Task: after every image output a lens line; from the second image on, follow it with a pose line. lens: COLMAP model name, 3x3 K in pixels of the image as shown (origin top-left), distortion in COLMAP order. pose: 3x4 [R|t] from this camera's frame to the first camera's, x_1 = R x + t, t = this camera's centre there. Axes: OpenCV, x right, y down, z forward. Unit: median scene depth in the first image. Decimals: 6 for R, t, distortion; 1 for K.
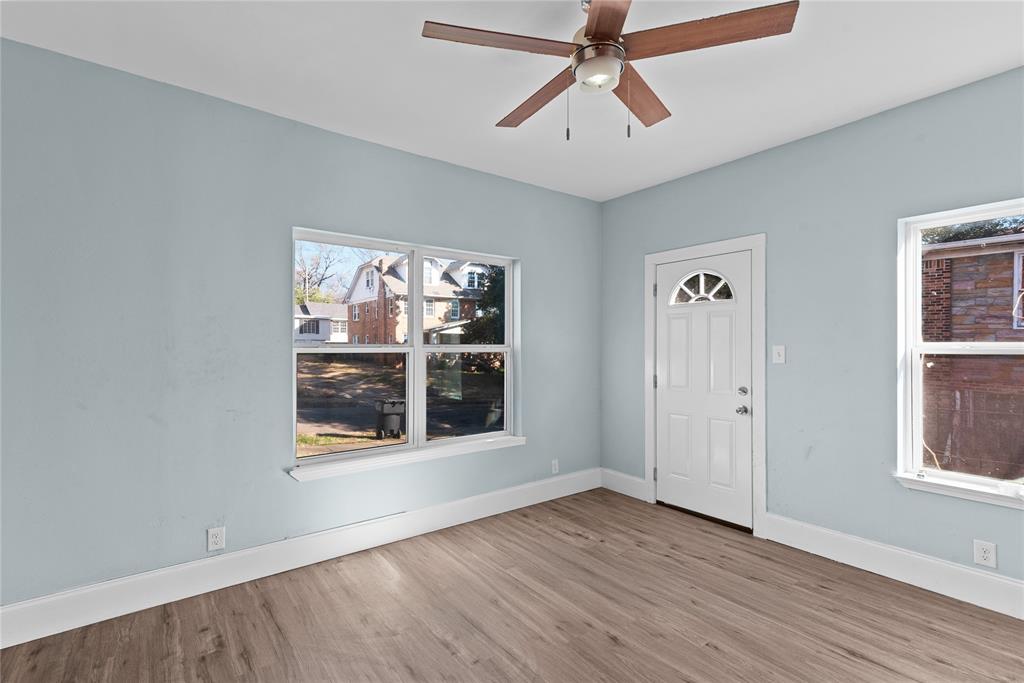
lens RADIAL K [[476.4, 0, 512.0], [0, 476.4, 341.5], [0, 0, 1]] dist [0.021924, 0.000215]
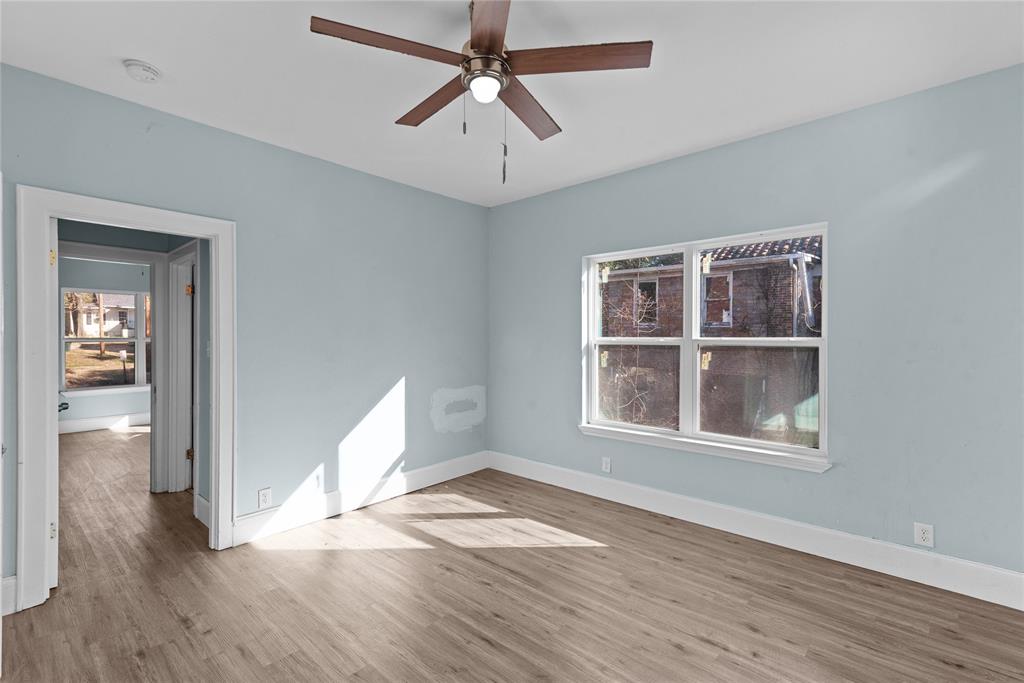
lens RADIAL K [[469.8, 0, 511.0], [0, 469.8, 369.2], [0, 0, 1]] dist [-0.000509, -0.000243]
pose [[0.986858, -0.007411, 0.161421, 0.065264], [-0.003443, 0.997757, 0.066855, 0.000689], [-0.161554, -0.066532, 0.984619, -0.079148]]
